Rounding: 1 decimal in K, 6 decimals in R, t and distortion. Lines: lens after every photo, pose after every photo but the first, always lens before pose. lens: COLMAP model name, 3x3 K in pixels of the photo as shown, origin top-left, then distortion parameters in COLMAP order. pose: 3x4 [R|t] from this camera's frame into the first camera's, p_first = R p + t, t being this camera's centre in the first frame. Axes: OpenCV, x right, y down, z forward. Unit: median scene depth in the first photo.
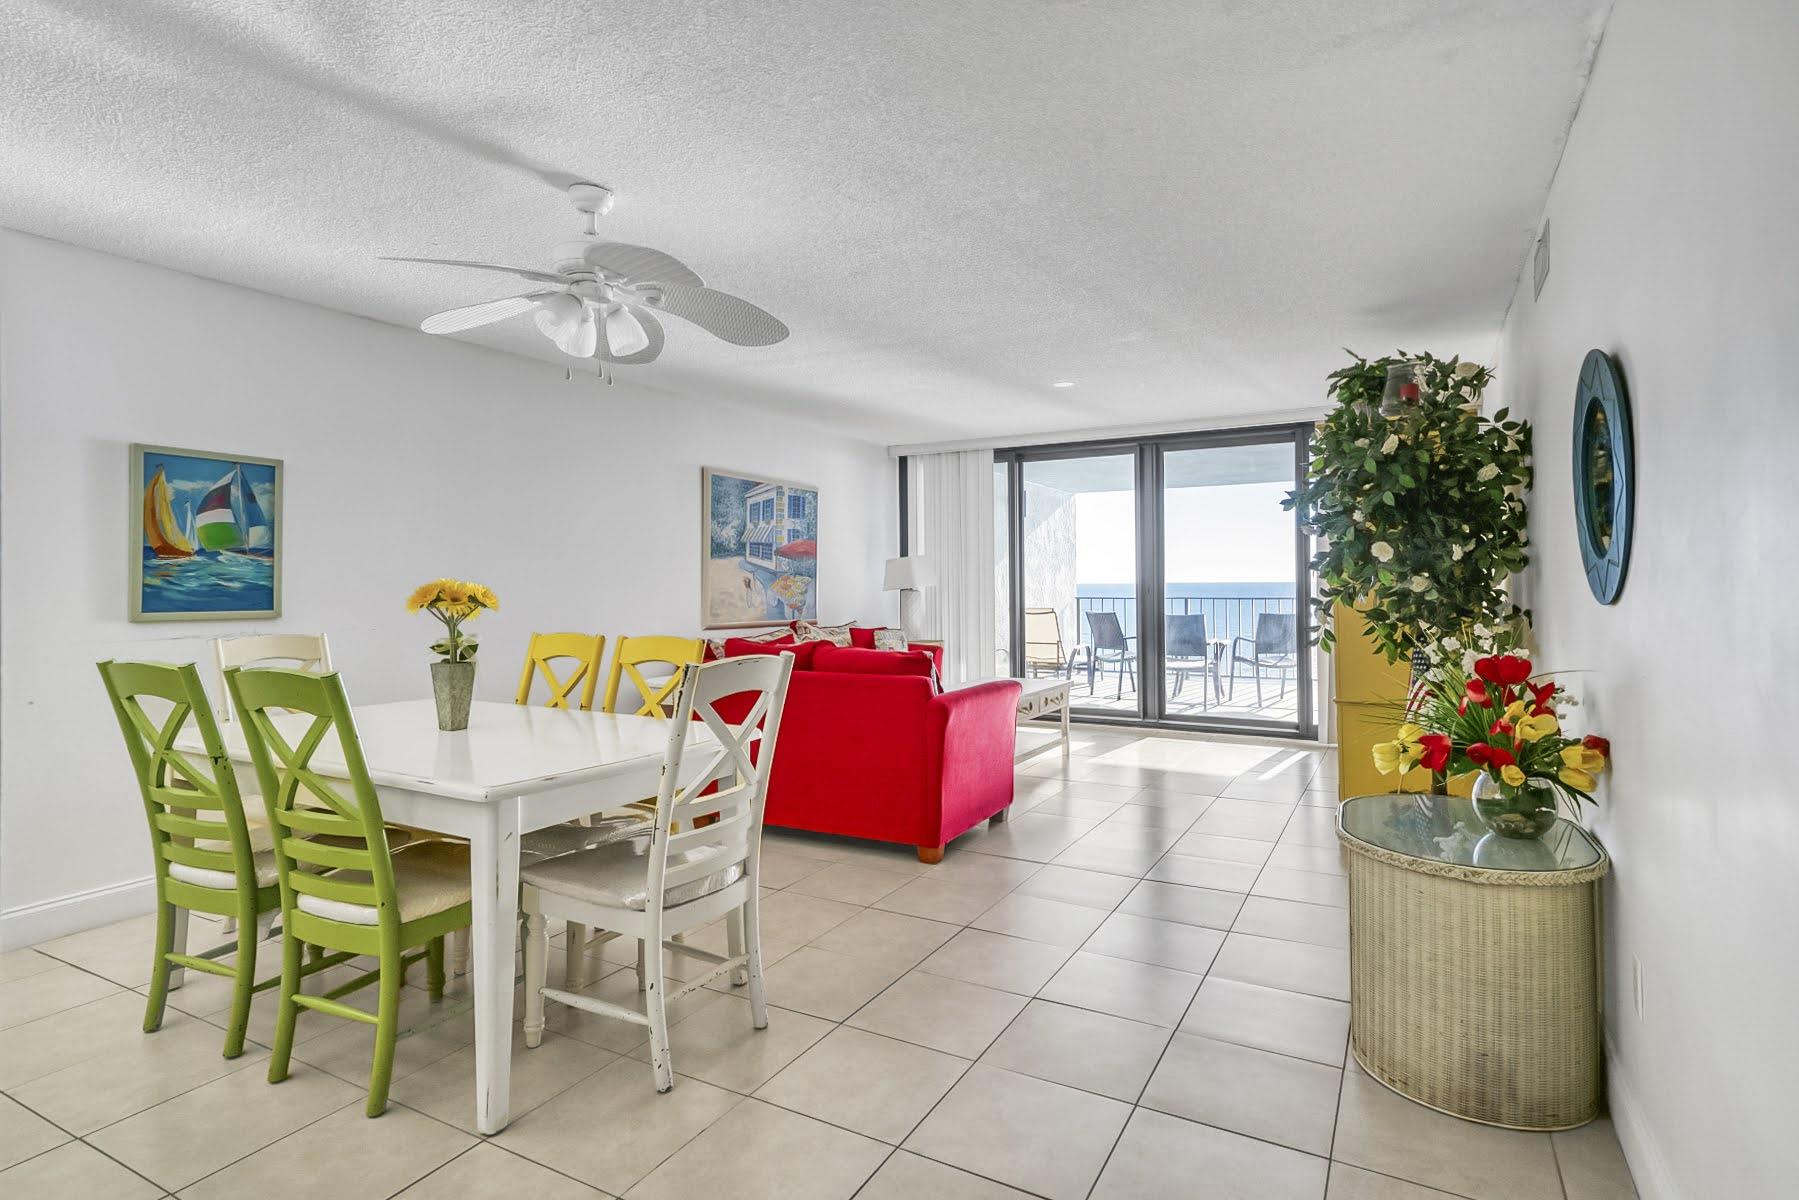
lens RADIAL K [[927.3, 0, 898.6], [0, 927.3, 570.3], [0, 0, 1]] dist [0.013172, -0.000175]
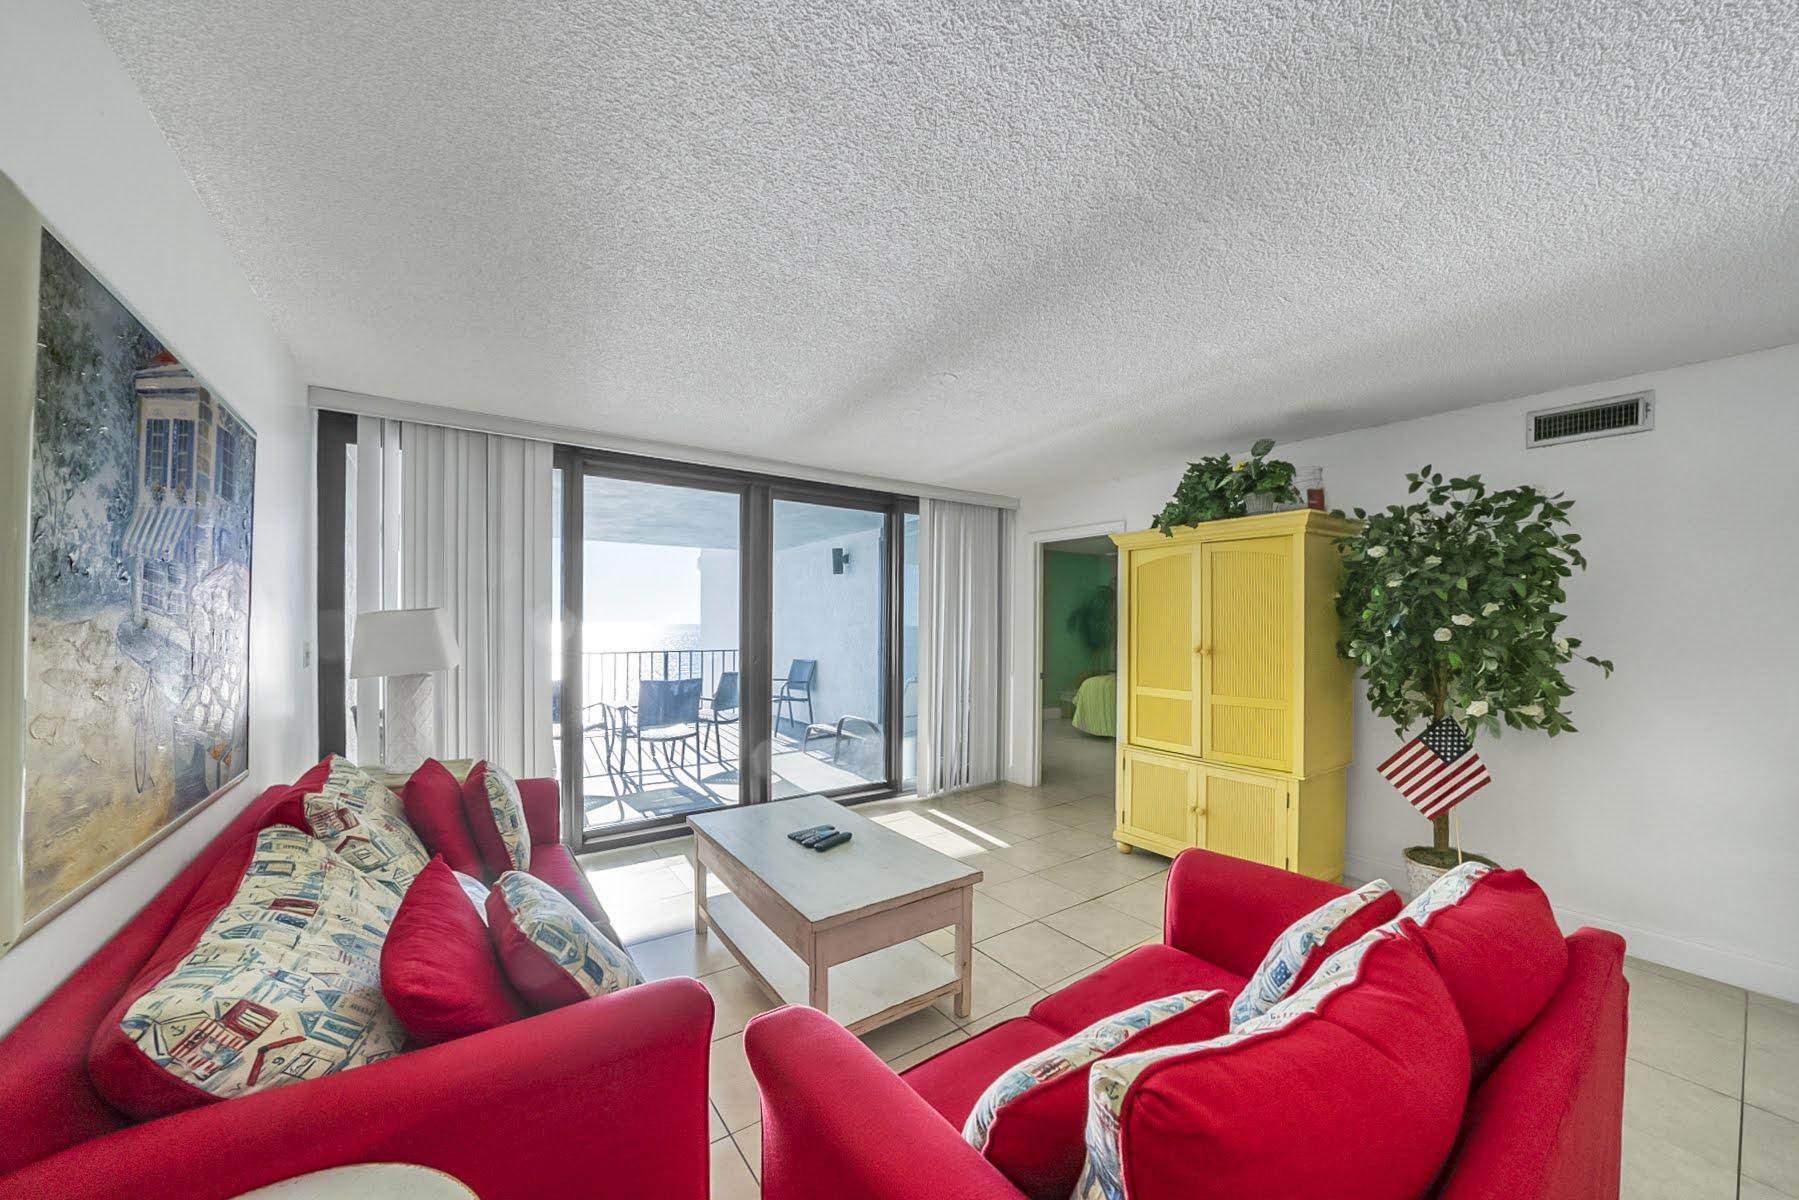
lens RADIAL K [[648.5, 0, 890.0], [0, 648.5, 625.3], [0, 0, 1]] dist [-0.000620, -0.000051]
pose [[0.440187, 0.008989, 0.897861, -0.236223], [-0.024893, 0.999688, 0.002196, -0.015916], [-0.897561, -0.023317, 0.440273, 0.717338]]
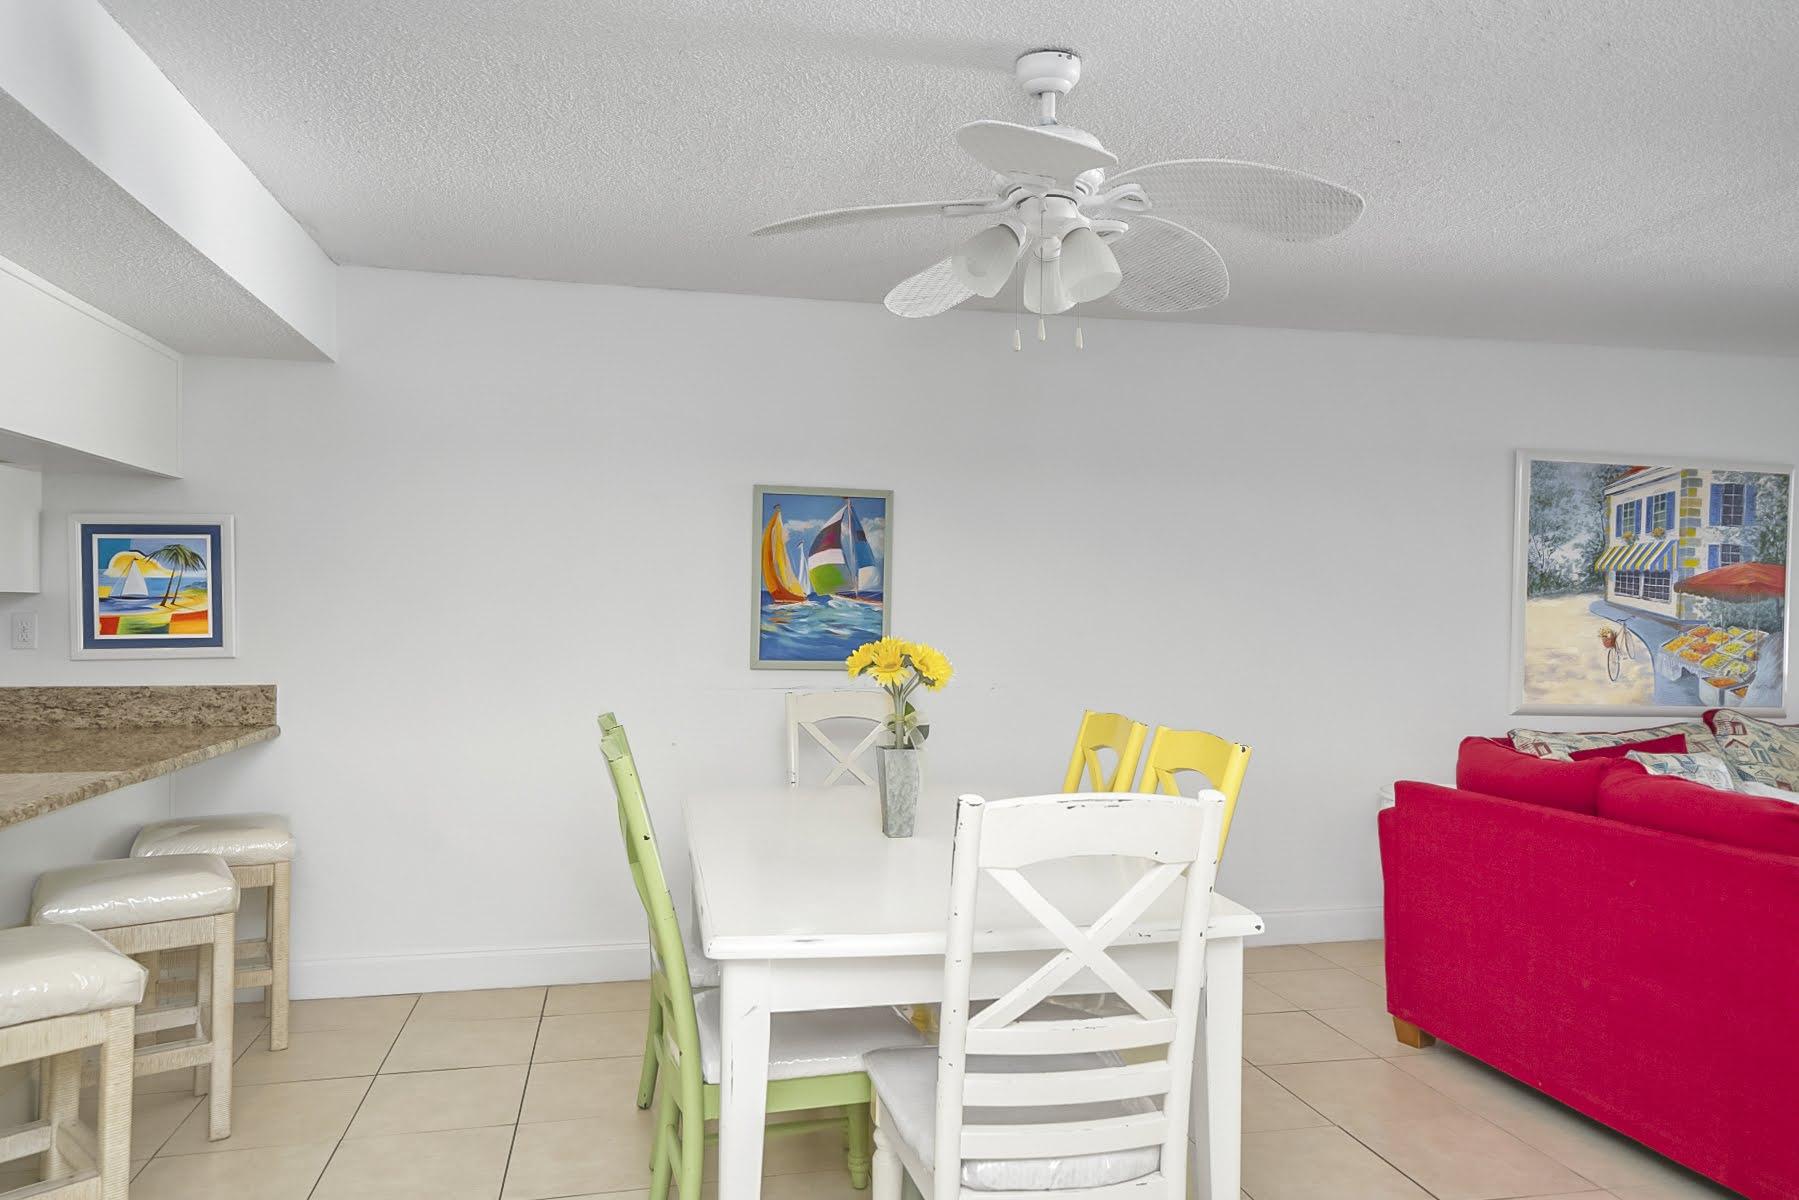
lens RADIAL K [[1194.0, 0, 885.2], [0, 1194.0, 605.2], [0, 0, 1]] dist [0.028454, 0.002364]
pose [[0.661961, 0.009884, -0.749473, 0.106151], [-0.005806, 0.999951, 0.008059, -0.011634], [0.749516, -0.000983, 0.661986, 0.149001]]
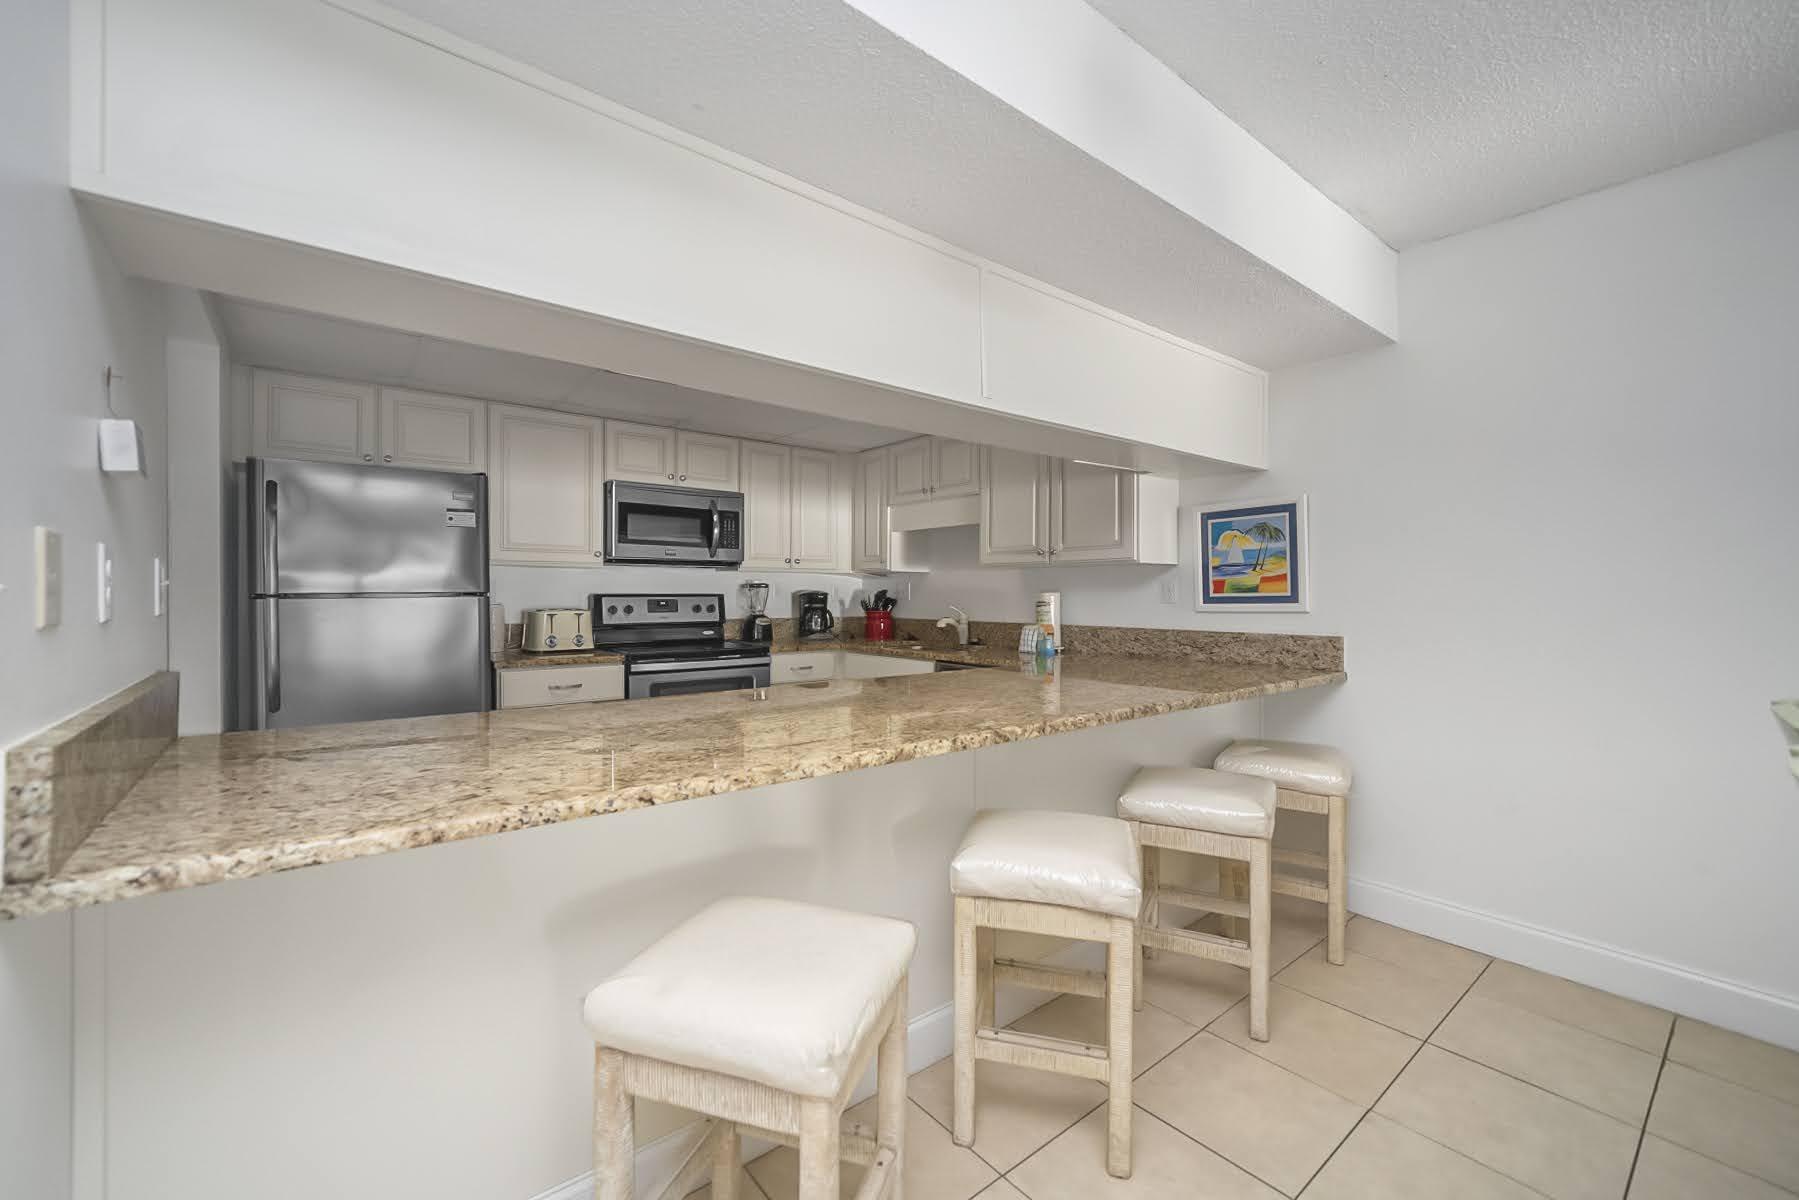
lens RADIAL K [[731.9, 0, 891.3], [0, 731.9, 597.5], [0, 0, 1]] dist [-0.003085, 0.001459]
pose [[-0.370166, 0.017093, -0.928808, -0.058133], [0.014952, 0.999811, 0.012441, 0.003249], [0.928845, -0.009282, -0.370351, 0.233464]]
